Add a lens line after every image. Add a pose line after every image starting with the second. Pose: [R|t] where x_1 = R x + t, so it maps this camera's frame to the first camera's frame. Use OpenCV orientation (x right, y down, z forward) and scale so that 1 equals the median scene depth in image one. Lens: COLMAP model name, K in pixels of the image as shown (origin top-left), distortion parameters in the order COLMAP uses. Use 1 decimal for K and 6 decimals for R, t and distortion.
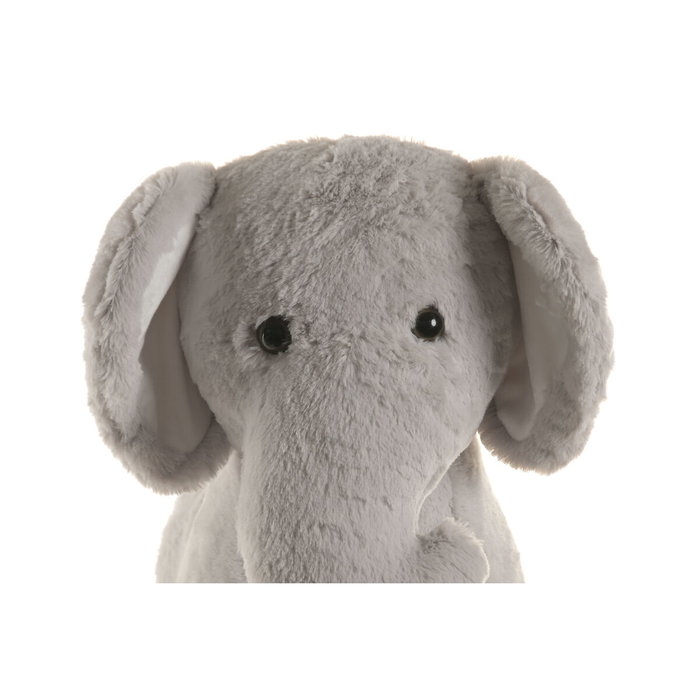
lens RADIAL K [[4127.2, 0, 349.8], [0, 4127.2, 350.0], [0, 0, 1]] dist [1.766917, 0.000000]
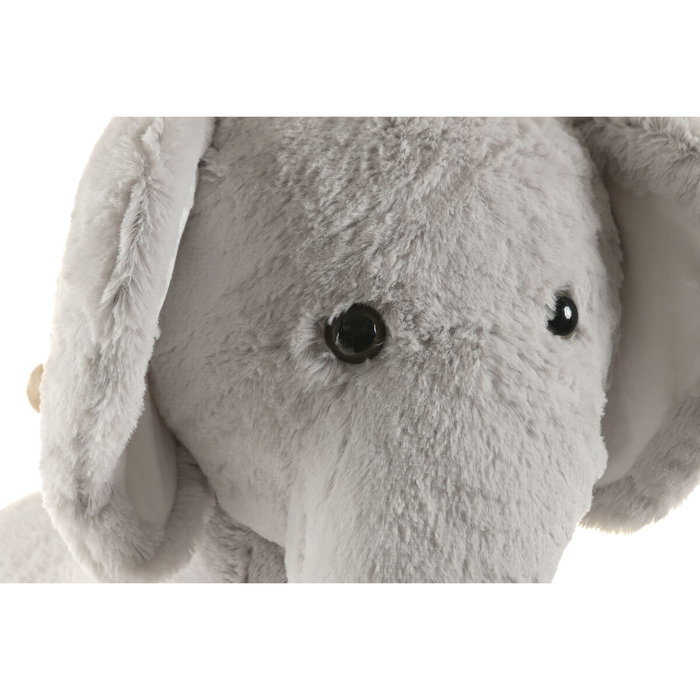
lens RADIAL K [[2138.4, 0, 350.3], [0, 2138.4, 349.5], [0, 0, 1]] dist [0.269880, 0.000000]
pose [[0.893187, -0.012190, 0.449520, -0.170294], [0.044793, 0.997073, -0.061965, 0.019673], [-0.447449, 0.075482, 0.891119, 0.703330]]
